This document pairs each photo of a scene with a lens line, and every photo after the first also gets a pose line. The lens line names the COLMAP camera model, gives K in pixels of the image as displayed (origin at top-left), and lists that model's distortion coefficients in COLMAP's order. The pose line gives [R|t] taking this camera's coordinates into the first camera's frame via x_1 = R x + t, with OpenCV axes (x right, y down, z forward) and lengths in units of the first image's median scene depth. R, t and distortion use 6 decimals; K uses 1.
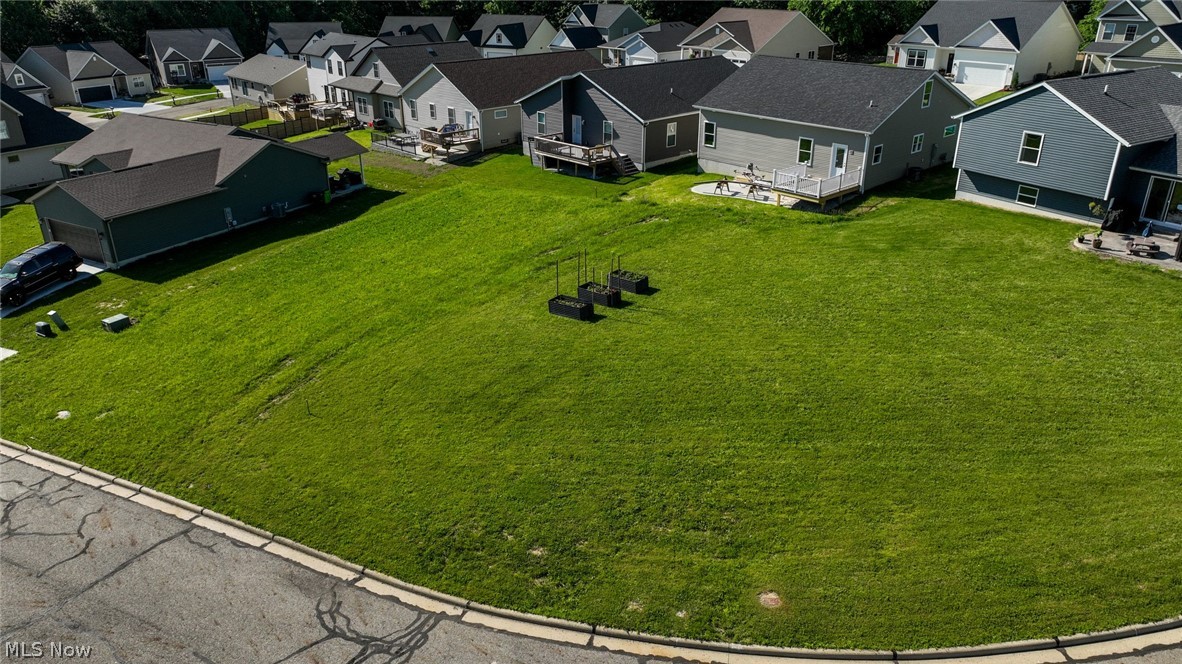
lens RADIAL K [[829.5, 0, 590.1], [0, 829.5, 330.8], [0, 0, 1]] dist [-0.000787, 0.014712]
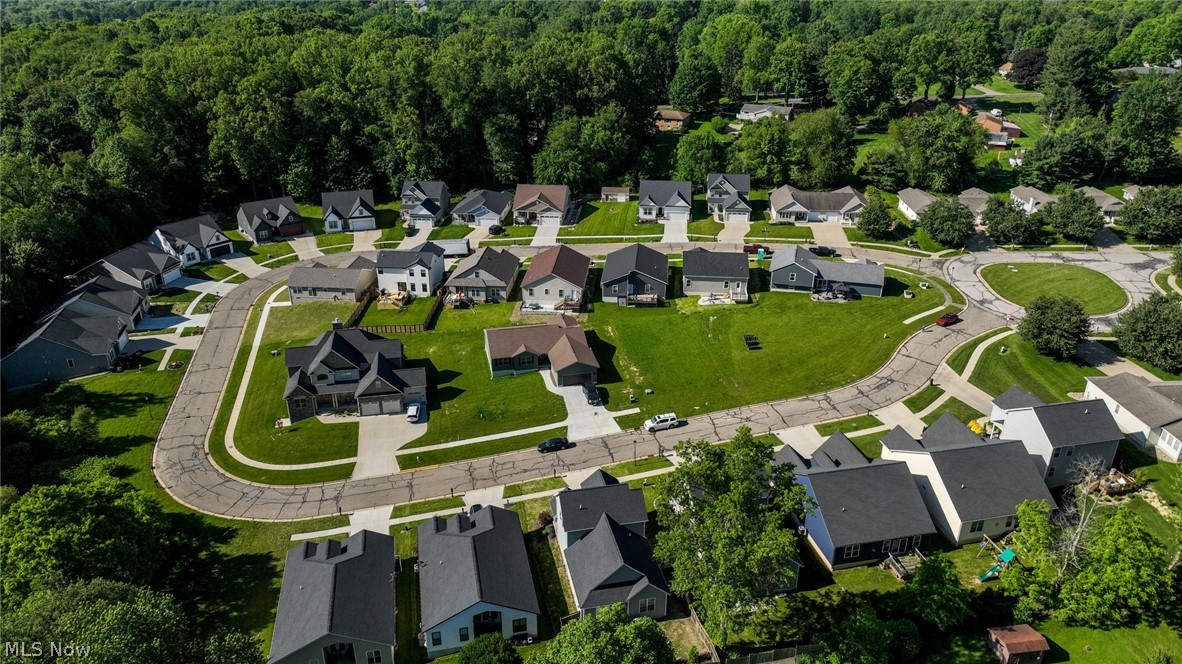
lens RADIAL K [[829.5, 0, 590.1], [0, 829.5, 330.8], [0, 0, 1]] dist [-0.000787, 0.014712]
pose [[0.743779, -0.278613, 0.607591, -2.824552], [0.269500, 0.956829, 0.108851, -0.703812], [-0.611688, 0.082785, 0.786756, -1.595891]]
